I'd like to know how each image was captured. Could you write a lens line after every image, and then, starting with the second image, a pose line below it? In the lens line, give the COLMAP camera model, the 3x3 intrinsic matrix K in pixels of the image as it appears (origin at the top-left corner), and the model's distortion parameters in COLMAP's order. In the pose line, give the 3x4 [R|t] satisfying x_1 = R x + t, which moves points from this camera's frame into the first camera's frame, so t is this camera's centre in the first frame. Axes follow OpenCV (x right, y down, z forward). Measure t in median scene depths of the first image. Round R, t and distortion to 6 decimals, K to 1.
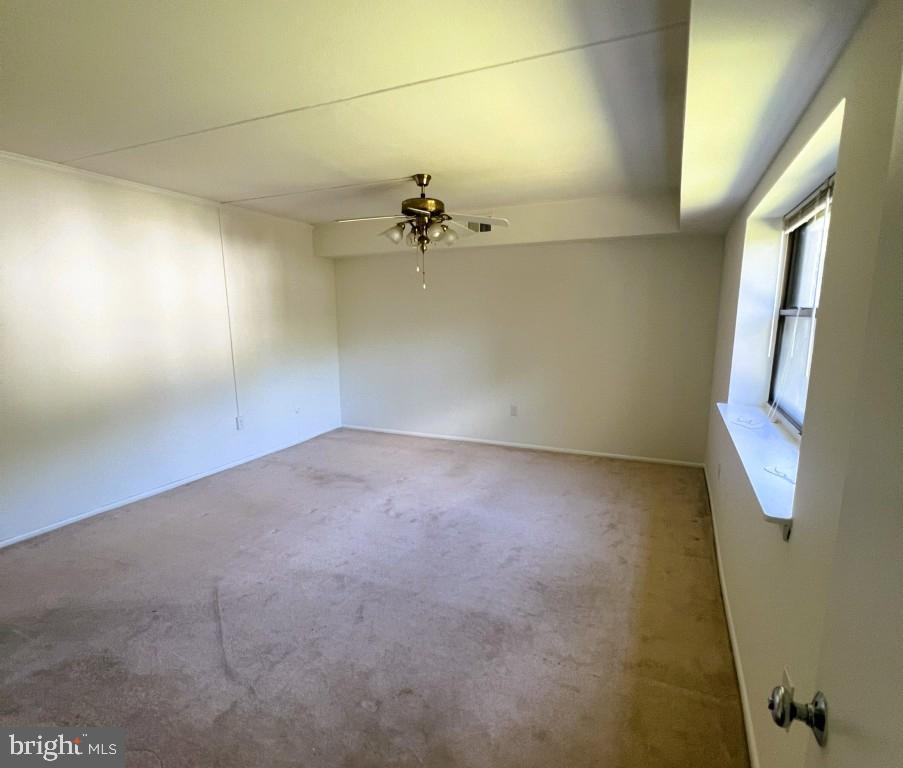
lens RADIAL K [[480.4, 0, 453.1], [0, 480.4, 400.0], [0, 0, 1]] dist [0.001479, 0.000354]
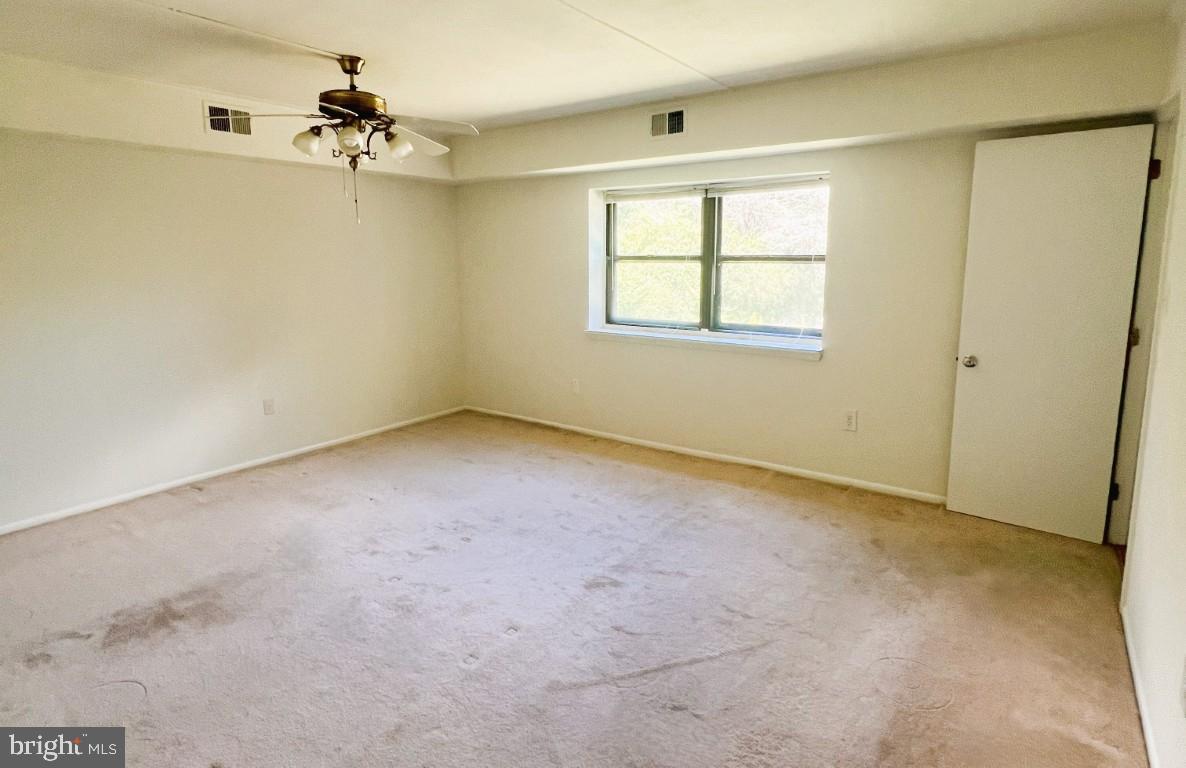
lens RADIAL K [[636.8, 0, 593.2], [0, 636.8, 345.9], [0, 0, 1]] dist [-0.000291, -0.000056]
pose [[0.199373, -0.134751, 0.970615, -0.918538], [0.180436, 0.978612, 0.098798, -0.096632], [-0.963168, 0.155436, 0.219423, 0.533092]]
